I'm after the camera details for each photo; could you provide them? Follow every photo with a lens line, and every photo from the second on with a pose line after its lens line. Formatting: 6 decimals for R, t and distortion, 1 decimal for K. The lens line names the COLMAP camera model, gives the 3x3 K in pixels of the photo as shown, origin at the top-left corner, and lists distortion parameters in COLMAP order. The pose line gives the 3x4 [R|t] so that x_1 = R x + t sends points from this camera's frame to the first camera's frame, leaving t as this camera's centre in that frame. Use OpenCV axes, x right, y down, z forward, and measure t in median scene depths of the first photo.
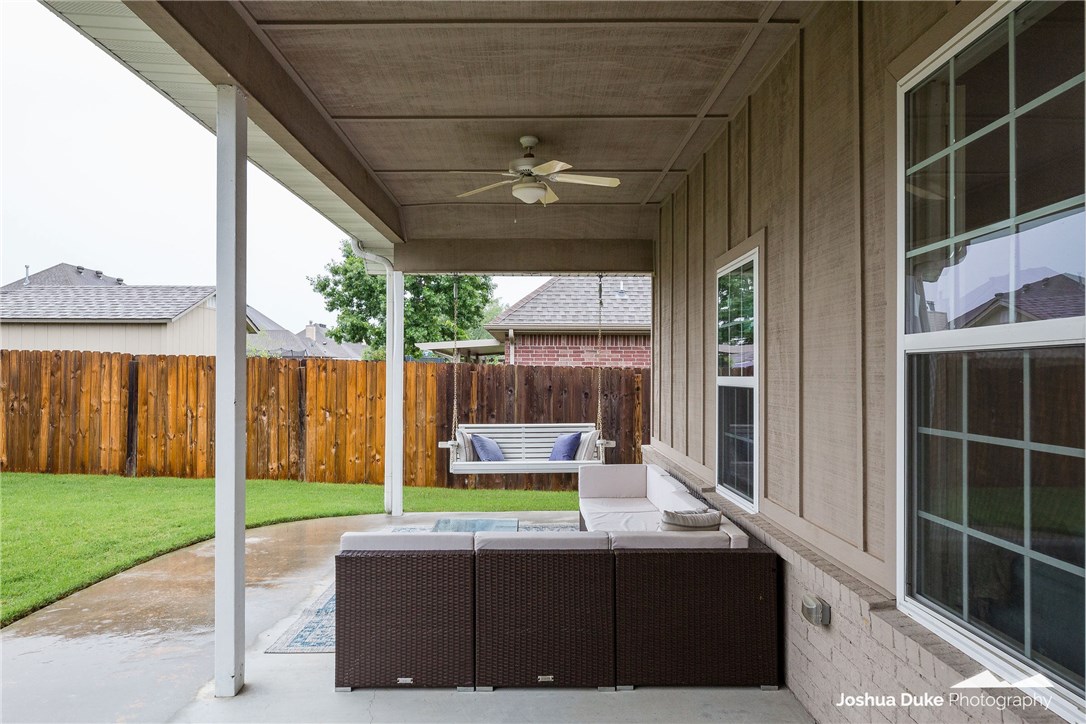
lens RADIAL K [[698.7, 0, 543.0], [0, 698.7, 362.0], [0, 0, 1]] dist [0.002351, 0.000811]
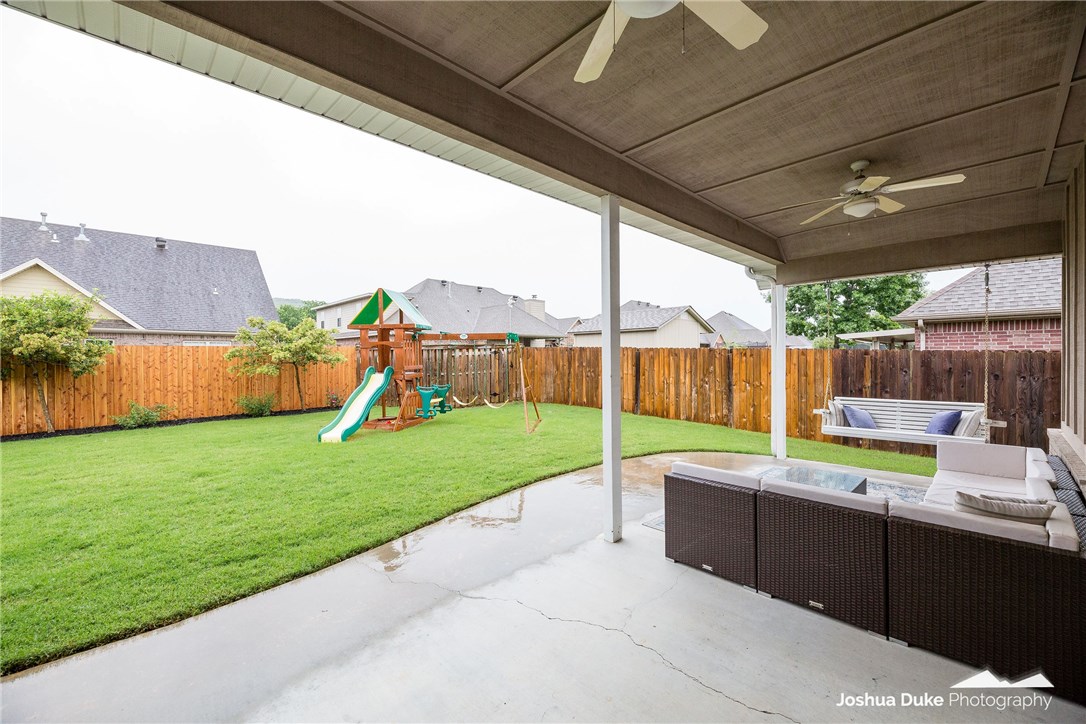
lens RADIAL K [[436.0, 0, 542.0], [0, 436.0, 359.1], [0, 0, 1]] dist [-0.000651, -0.004124]
pose [[0.684698, -0.002466, -0.728823, 0.072559], [0.017283, 0.999768, 0.012853, -0.000526], [0.728622, -0.021397, 0.684582, 0.038896]]
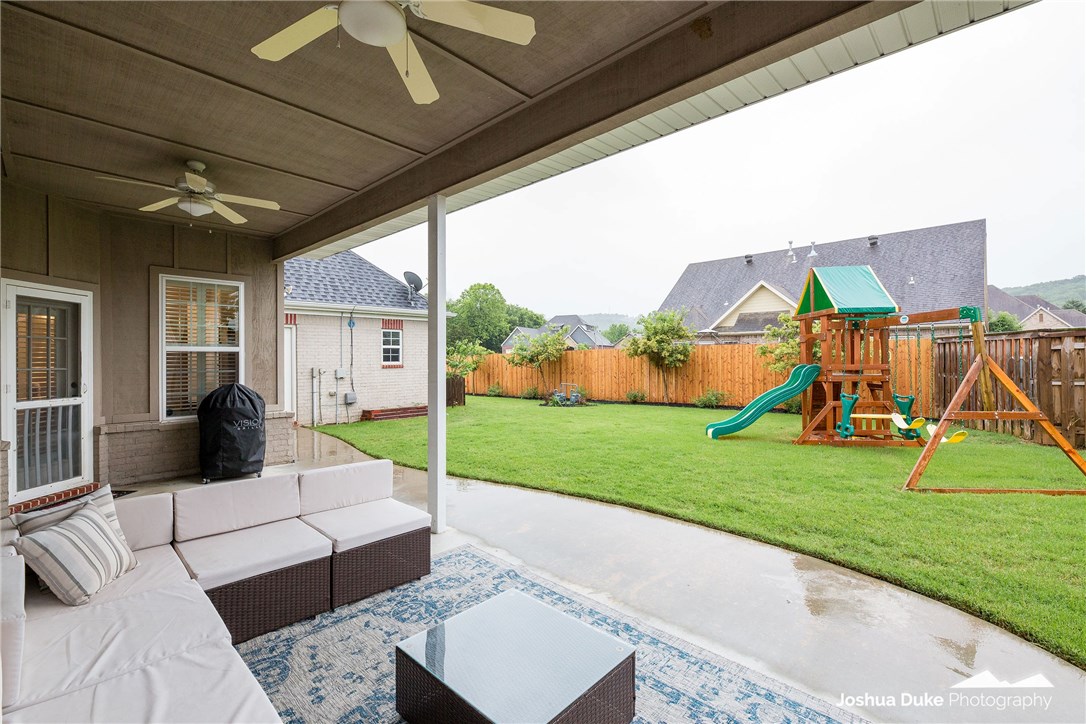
lens RADIAL K [[473.0, 0, 542.4], [0, 473.0, 358.3], [0, 0, 1]] dist [-0.000363, -0.000097]
pose [[-0.695041, 0.001716, -0.718968, 0.074878], [0.012483, 0.999875, -0.009682, 0.012219], [0.718861, -0.015704, -0.694976, 0.645573]]
